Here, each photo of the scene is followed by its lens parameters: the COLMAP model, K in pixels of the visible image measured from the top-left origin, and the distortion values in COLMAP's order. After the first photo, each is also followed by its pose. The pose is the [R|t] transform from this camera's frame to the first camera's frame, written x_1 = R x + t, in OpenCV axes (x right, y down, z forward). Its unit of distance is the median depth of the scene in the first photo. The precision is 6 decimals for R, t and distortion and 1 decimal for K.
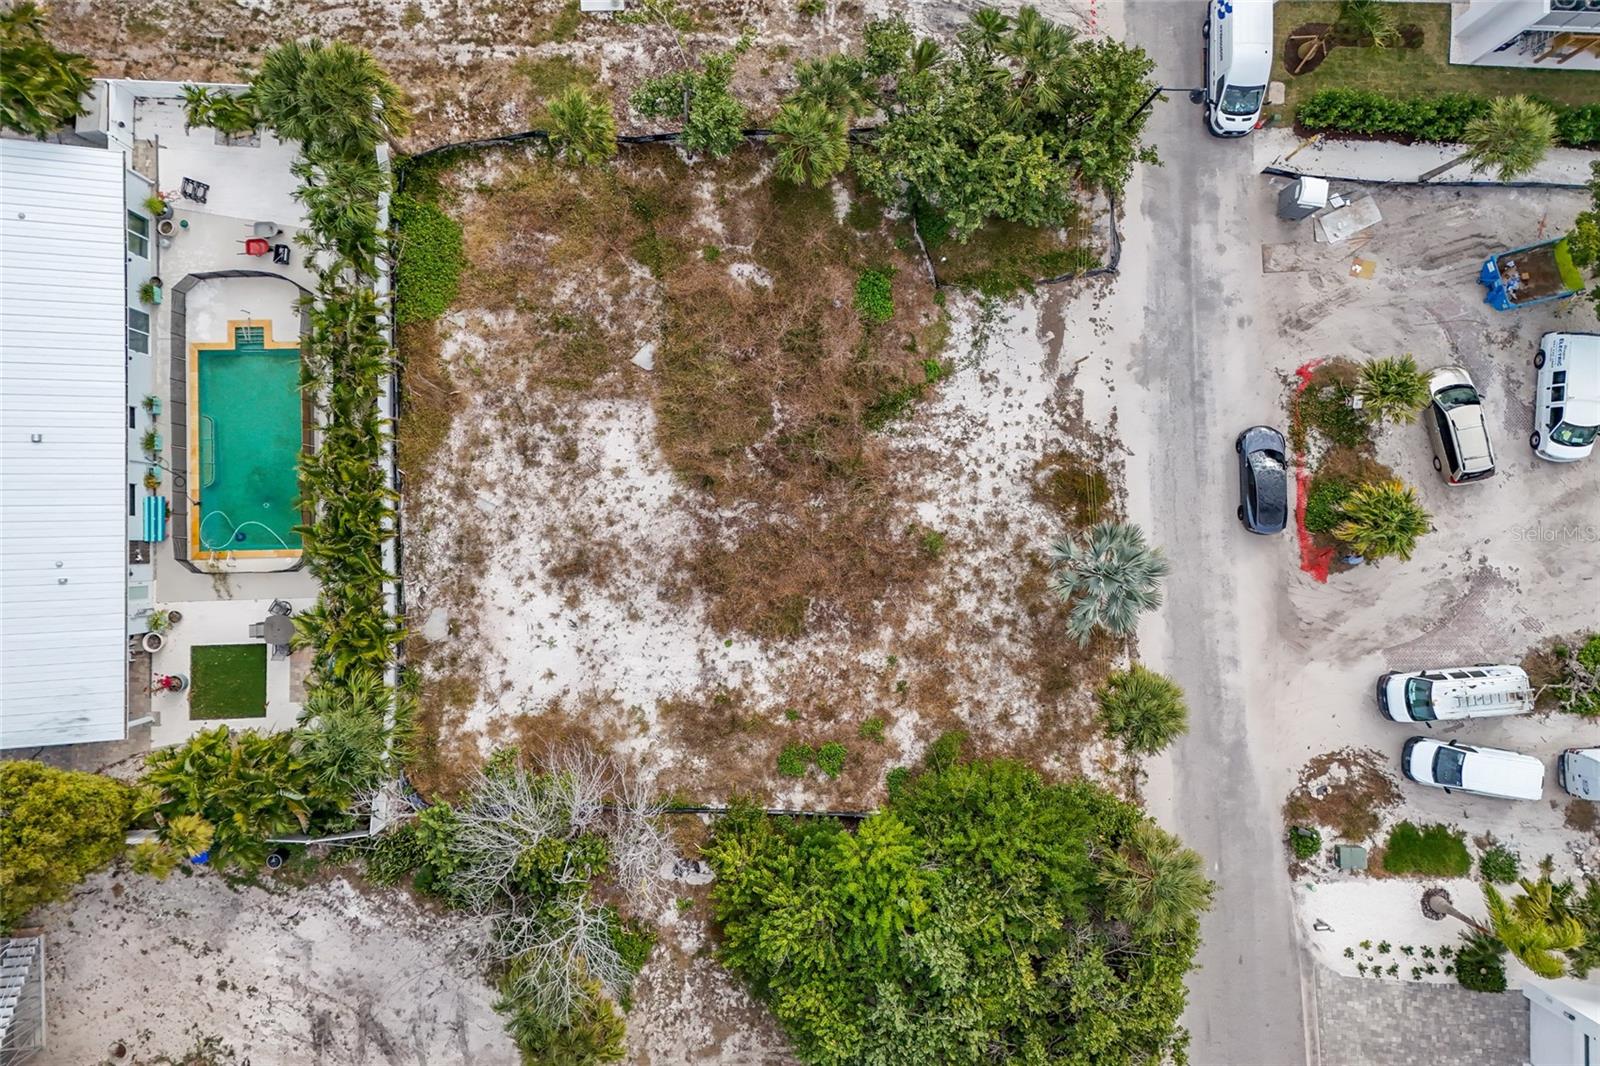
lens RADIAL K [[1171.4, 0, 799.7], [0, 1171.4, 503.6], [0, 0, 1]] dist [0.138689, -0.150335]
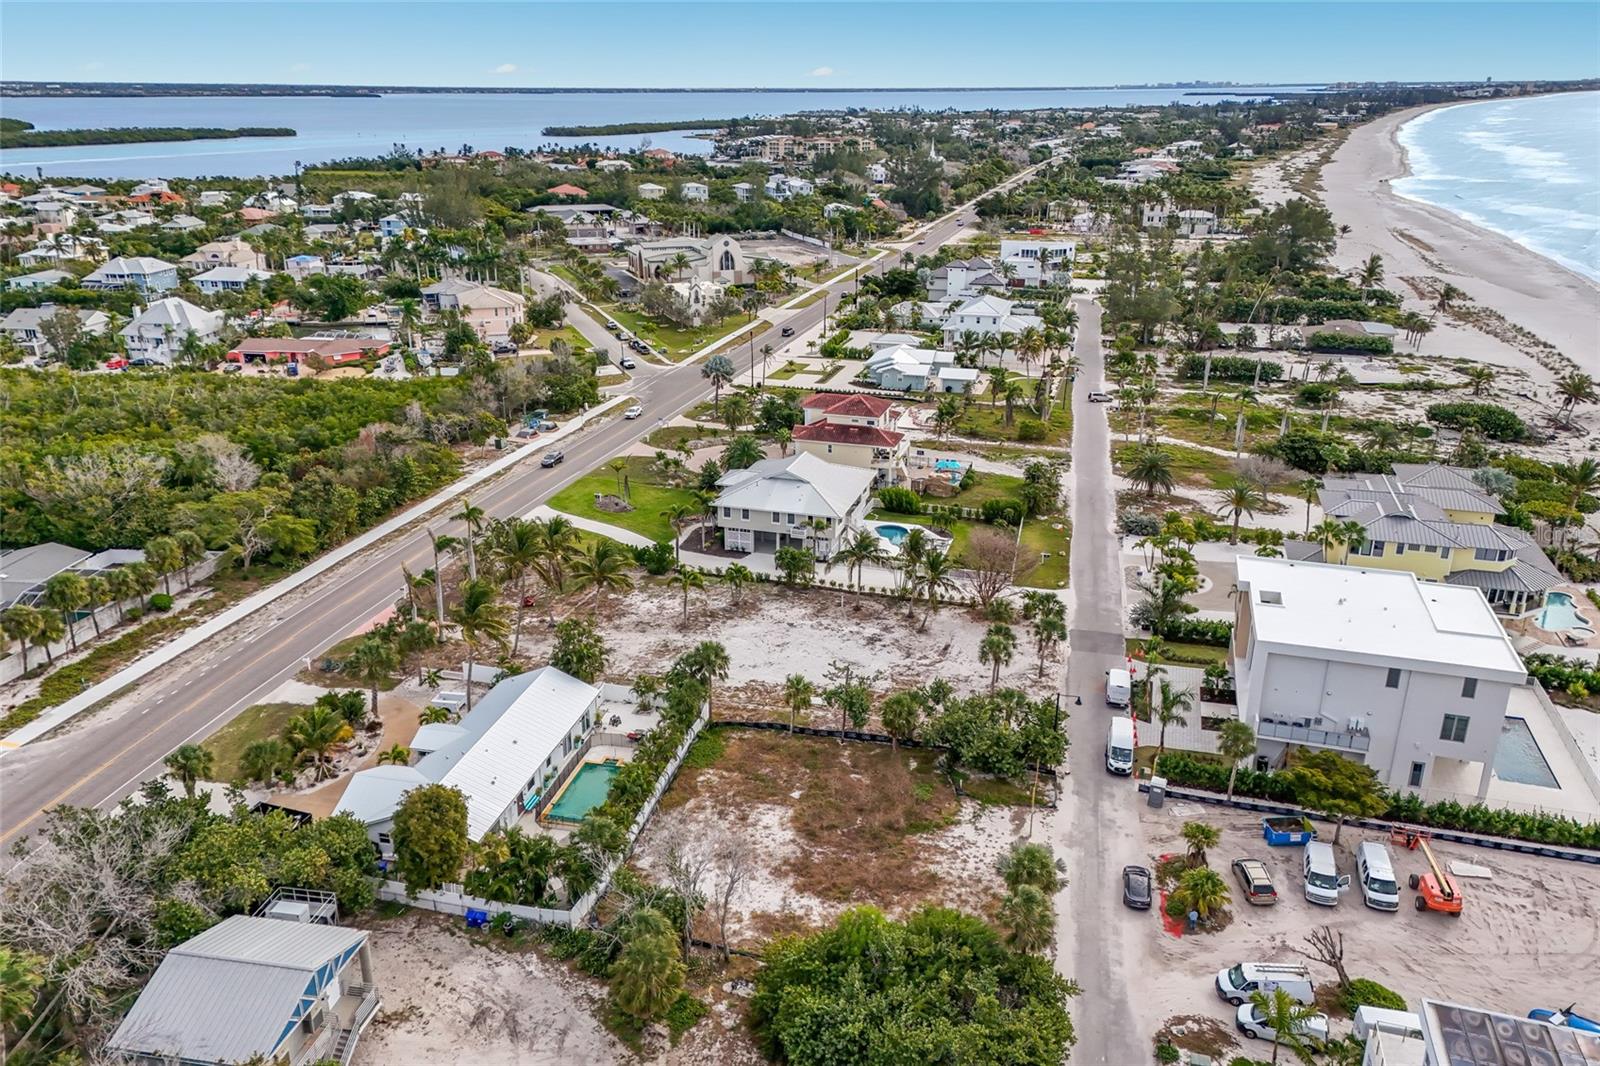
lens RADIAL K [[1171.4, 0, 799.7], [0, 1171.4, 503.6], [0, 0, 1]] dist [0.138689, -0.150335]
pose [[0.968406, 0.058545, -0.242411, 0.305544], [-0.246907, 0.361662, -0.899020, 1.408575], [0.035038, 0.930469, 0.364691, -0.123530]]
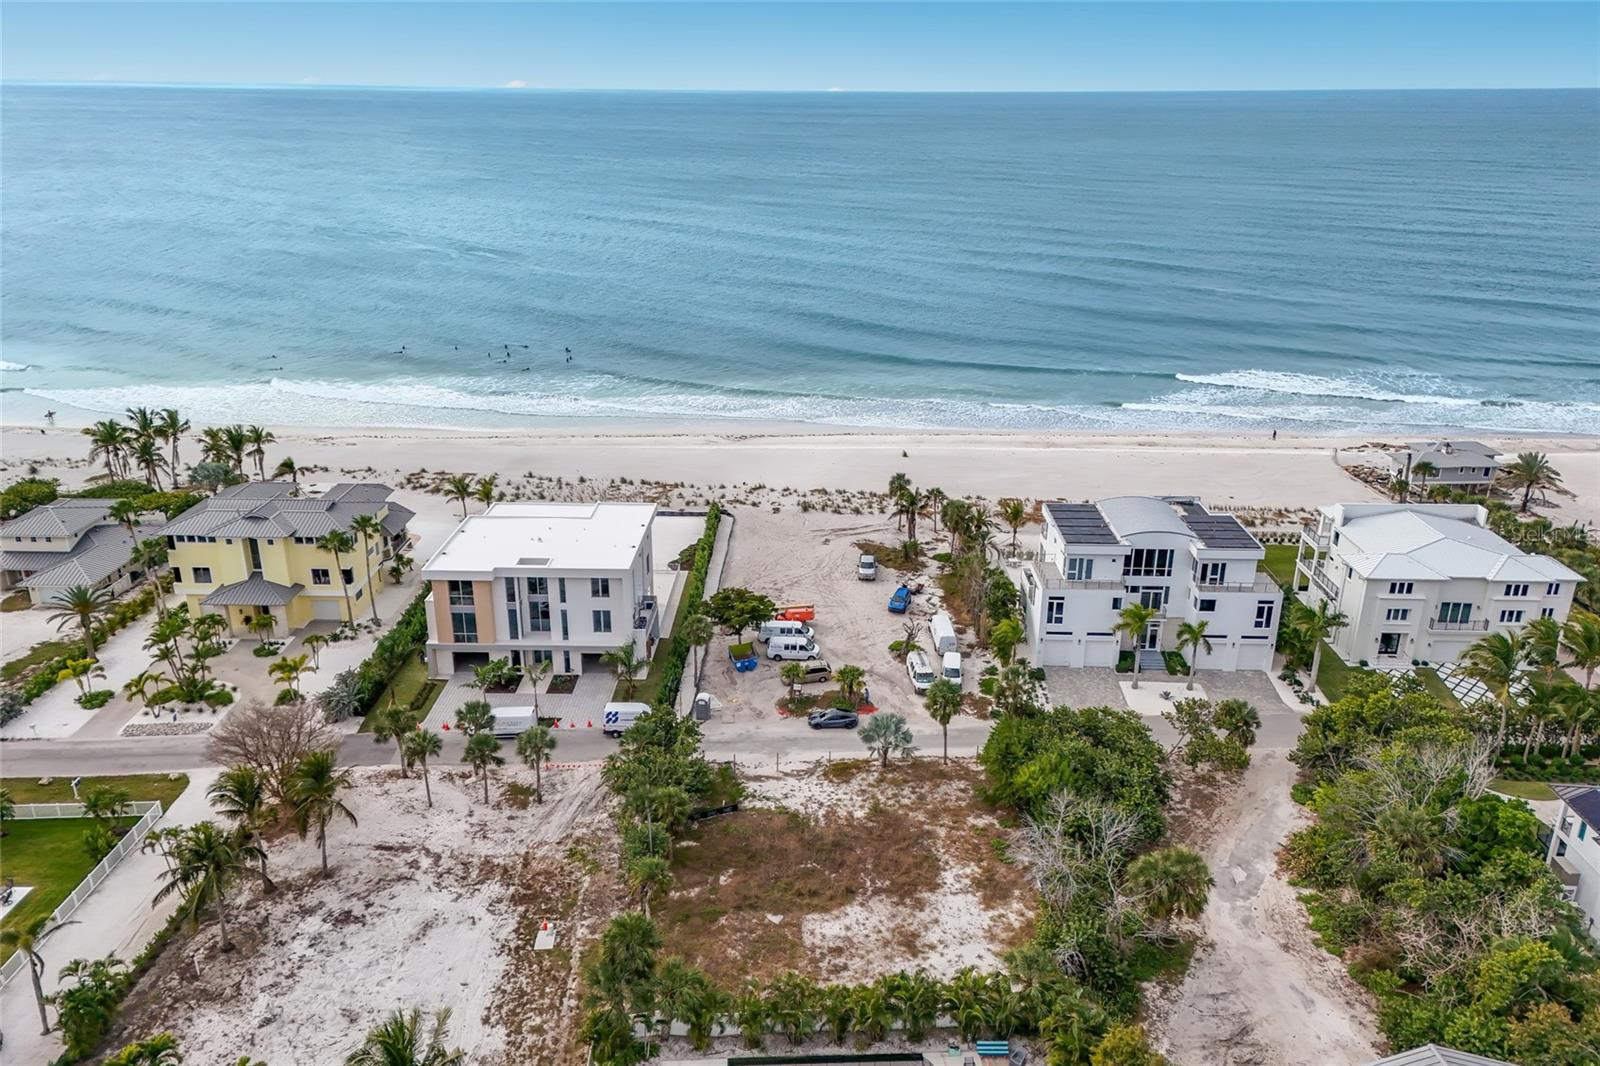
lens RADIAL K [[1171.4, 0, 799.7], [0, 1171.4, 503.6], [0, 0, 1]] dist [0.138689, -0.150335]
pose [[-0.019110, -0.354219, 0.934967, -1.453925], [0.998469, 0.041794, 0.036242, -0.173694], [-0.051913, 0.934228, 0.352878, -0.106460]]
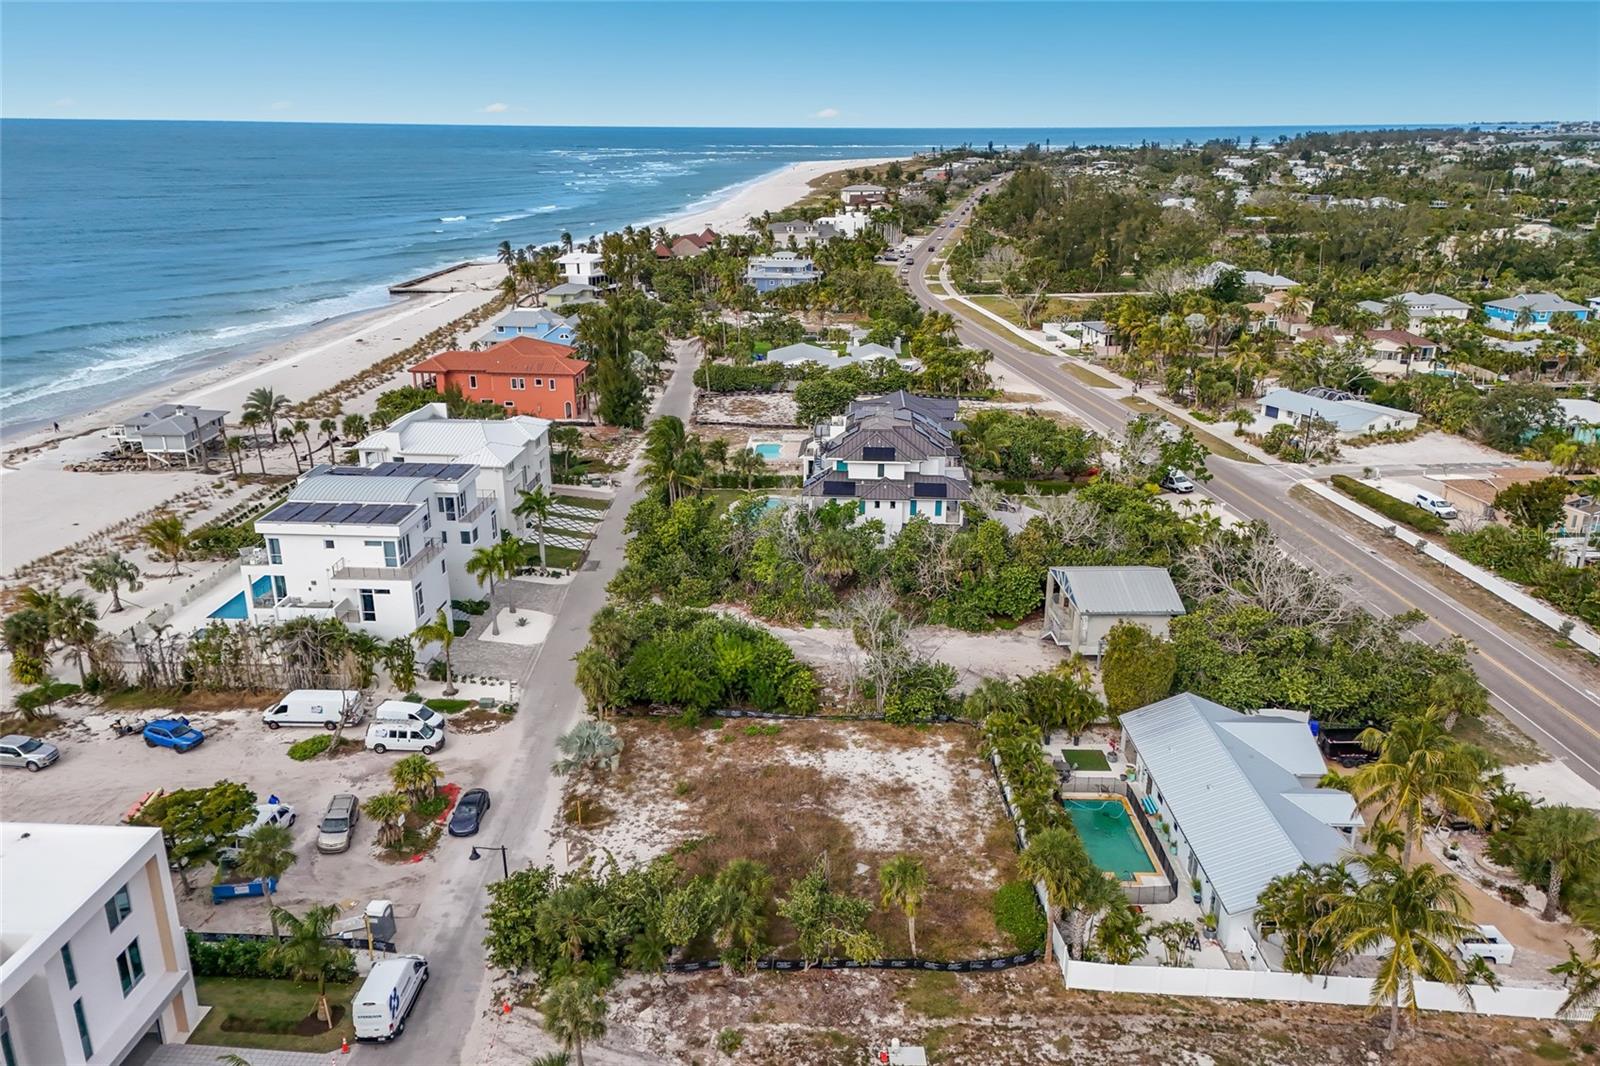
lens RADIAL K [[1171.4, 0, 799.7], [0, 1171.4, 503.6], [0, 0, 1]] dist [0.138689, -0.150335]
pose [[-0.999381, -0.033170, 0.011697, -0.056244], [0.019938, -0.260314, 0.965318, -1.438495], [-0.028975, 0.964954, 0.260815, 0.176134]]
